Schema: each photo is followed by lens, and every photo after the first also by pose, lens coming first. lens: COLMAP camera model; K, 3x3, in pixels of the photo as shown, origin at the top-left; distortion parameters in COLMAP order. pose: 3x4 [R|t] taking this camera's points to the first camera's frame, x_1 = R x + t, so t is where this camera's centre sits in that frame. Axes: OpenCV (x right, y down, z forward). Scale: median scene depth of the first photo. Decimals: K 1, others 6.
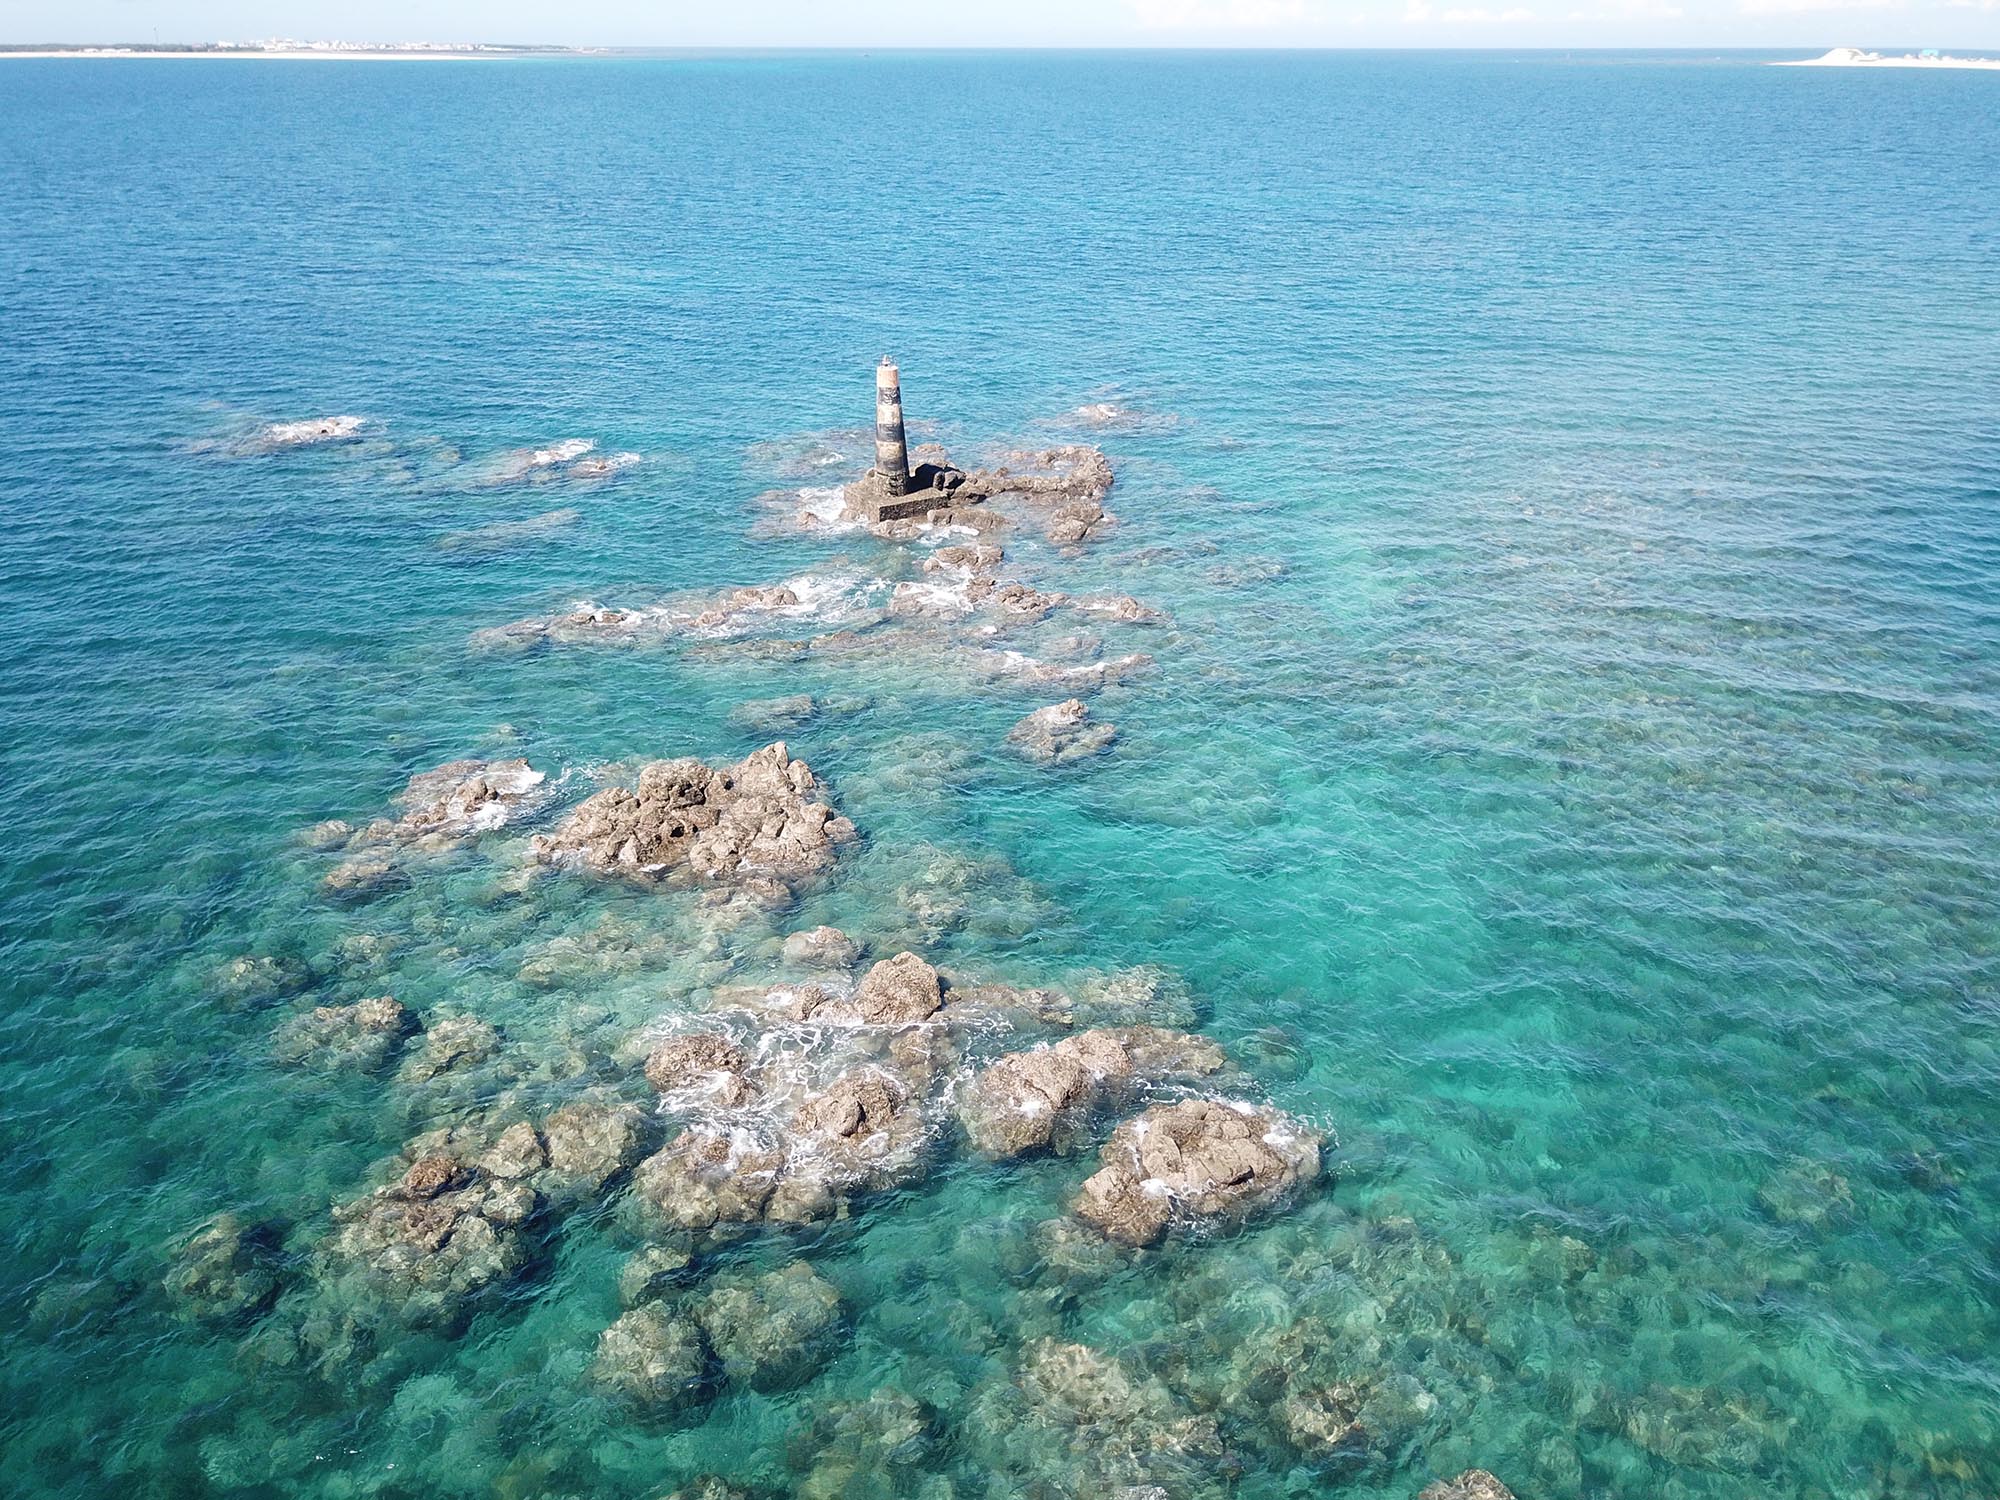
lens RADIAL K [[1534.6, 0, 990.6], [0, 1534.6, 785.1], [0, 0, 1]] dist [0.002652, -0.002114]
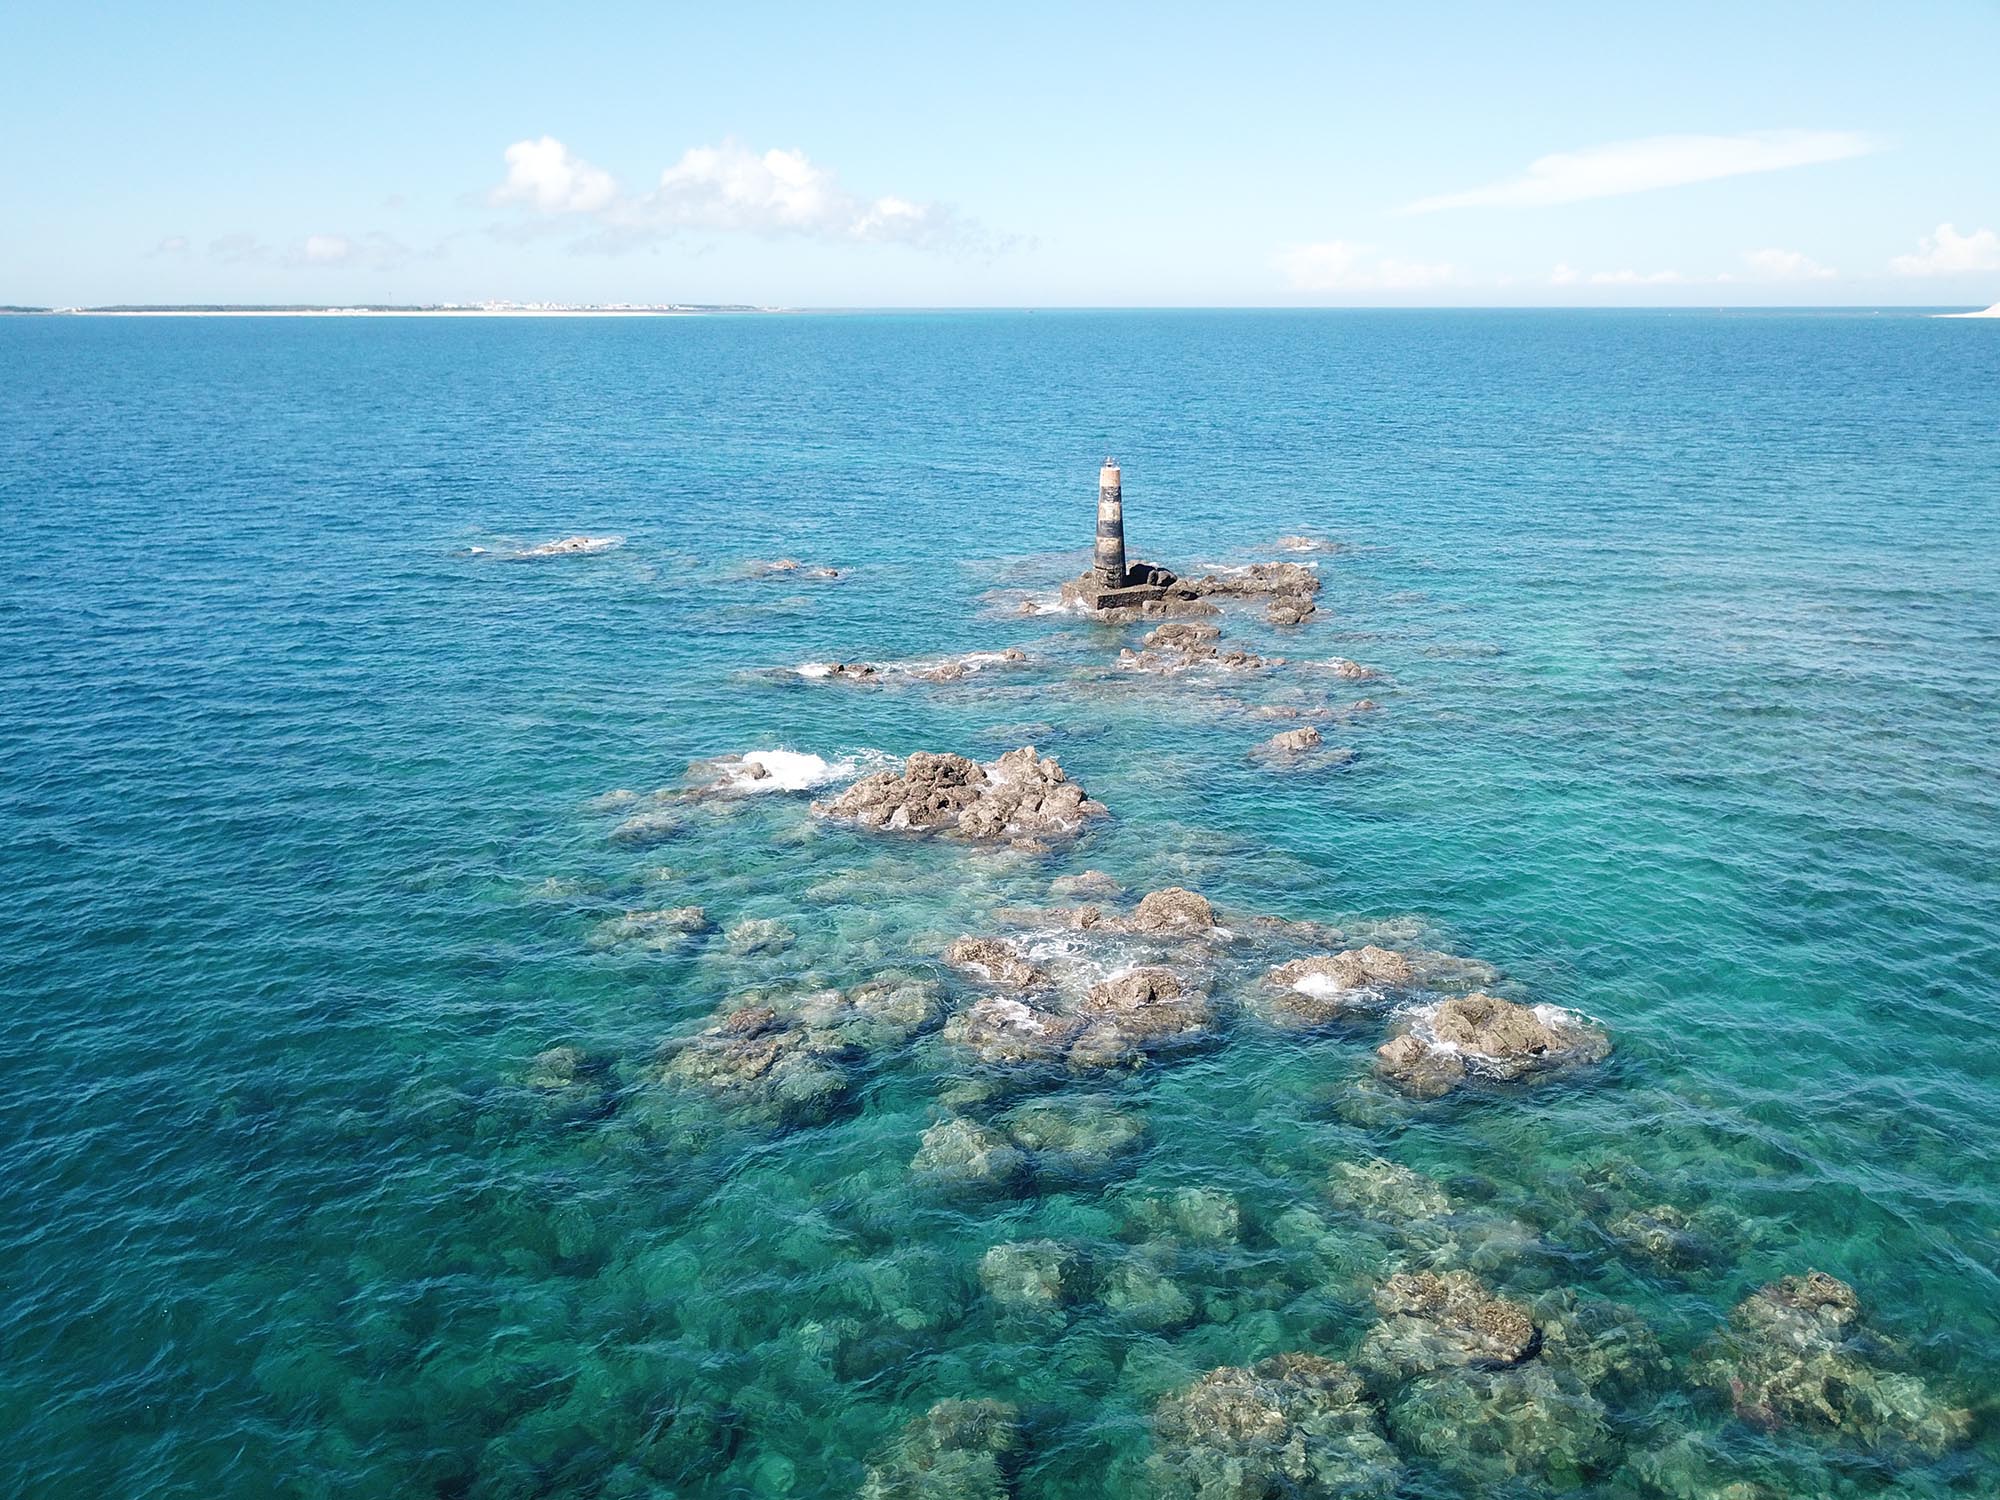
lens RADIAL K [[1549.6, 0, 977.8], [0, 1549.6, 752.6], [0, 0, 1]] dist [0.011462, -0.042021]
pose [[0.994549, 0.025631, -0.101073, -0.045458], [-0.042251, 0.985237, -0.165900, 0.106842], [0.095329, 0.169266, 0.980949, -0.031960]]
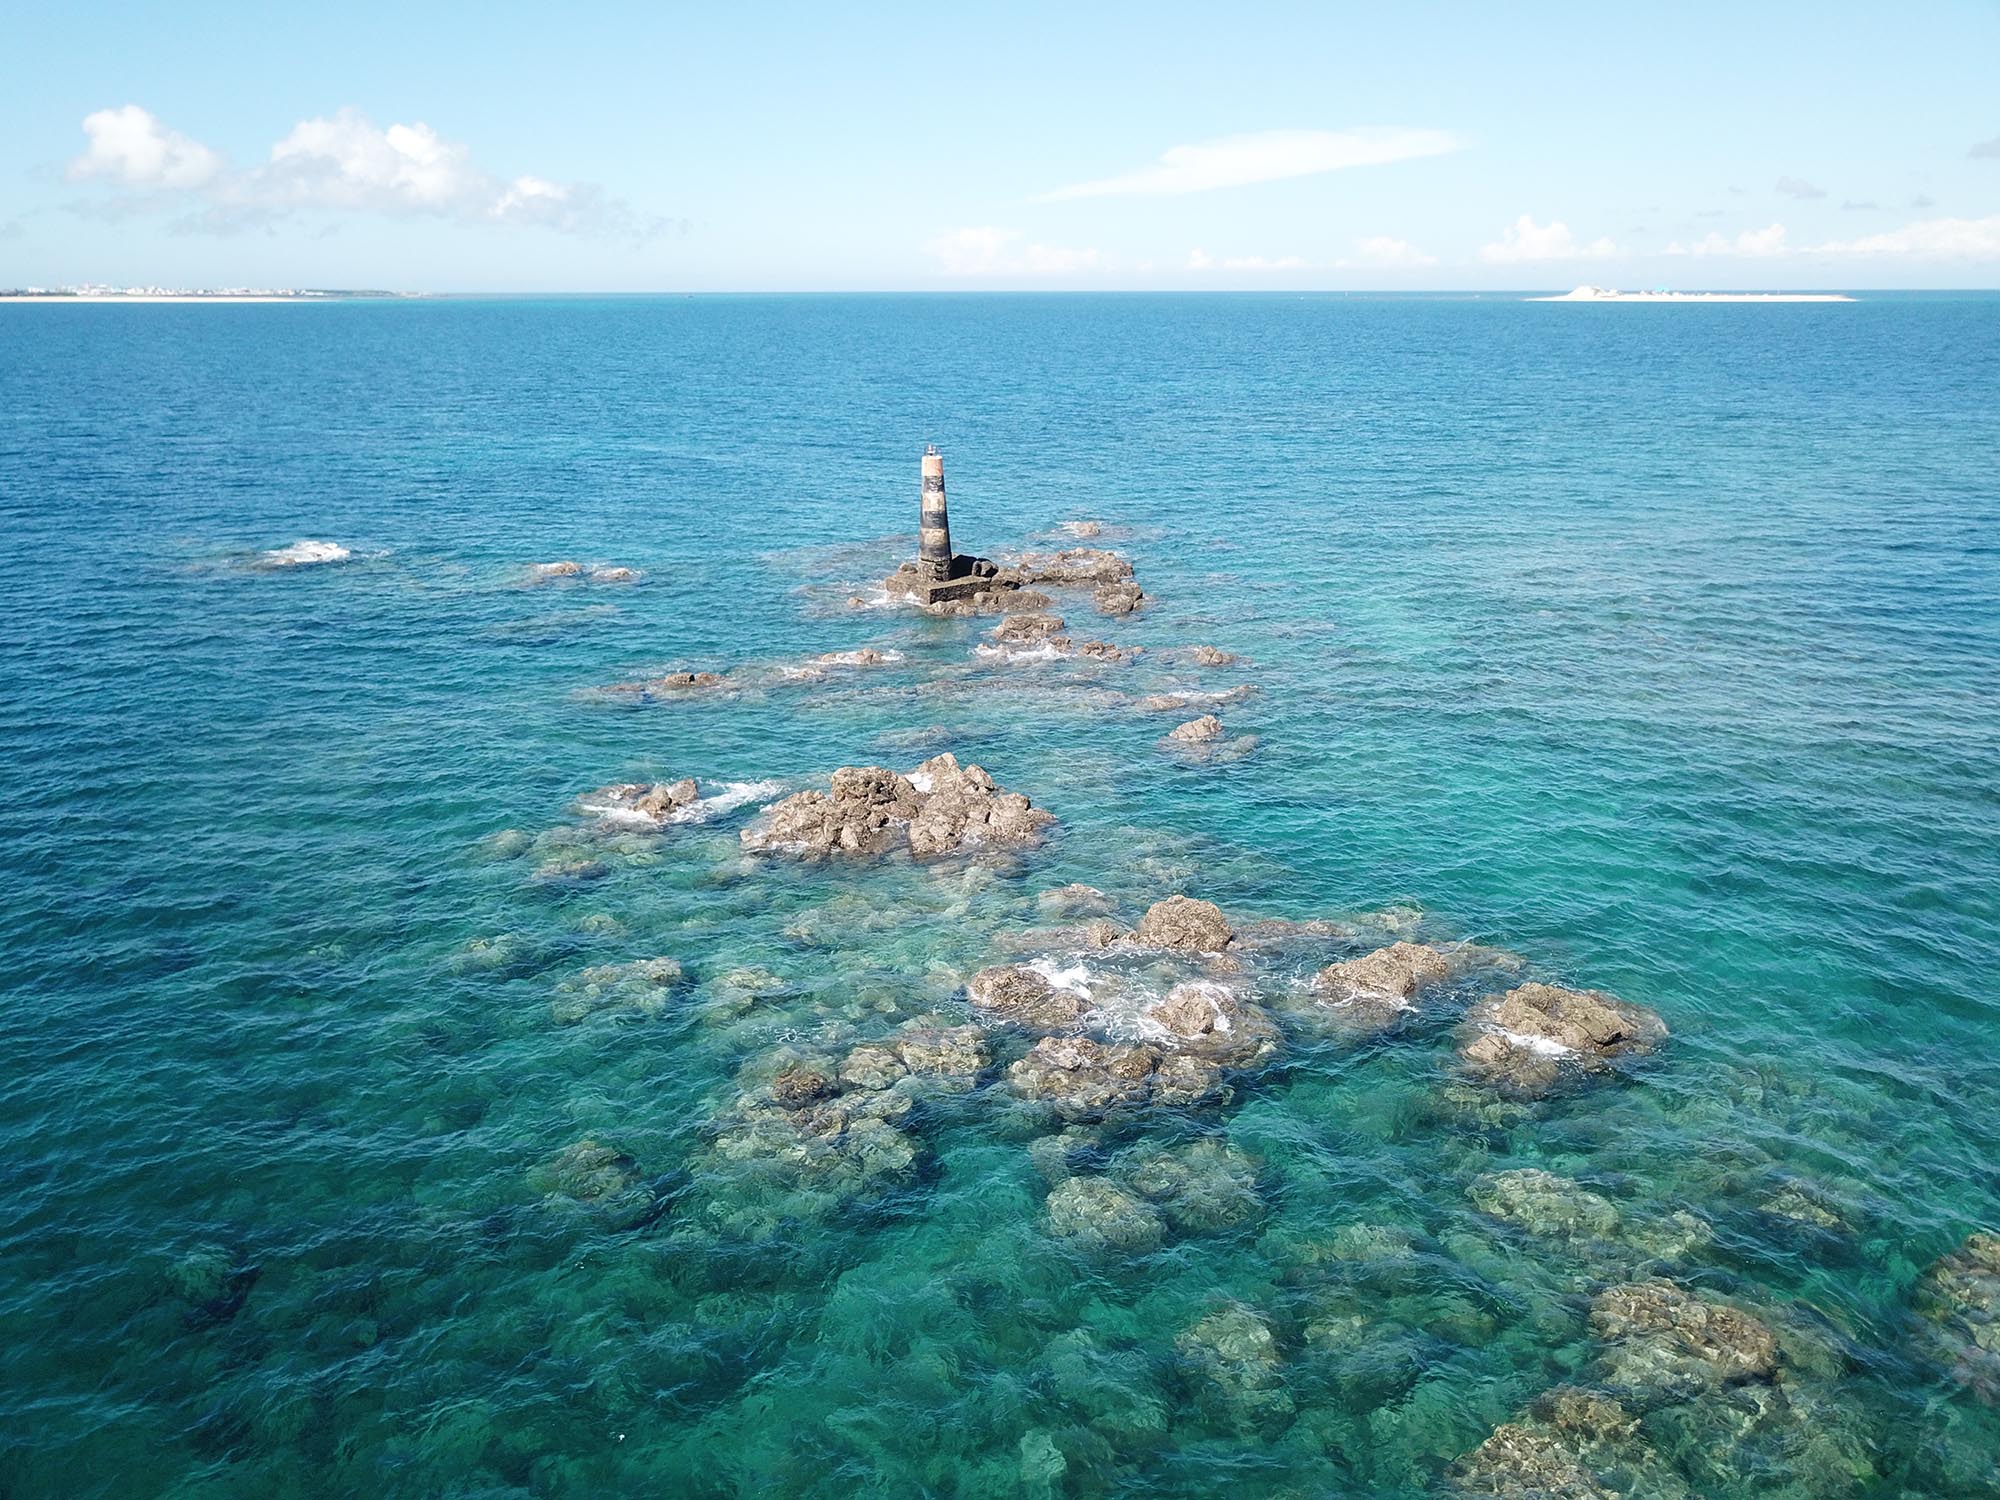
lens RADIAL K [[1534.6, 0, 990.6], [0, 1534.6, 785.1], [0, 0, 1]] dist [0.002652, -0.002114]
pose [[0.993366, -0.037779, 0.108614, -0.151319], [0.052333, 0.989540, -0.134434, 0.089250], [-0.102399, 0.139227, 0.984952, 0.008226]]
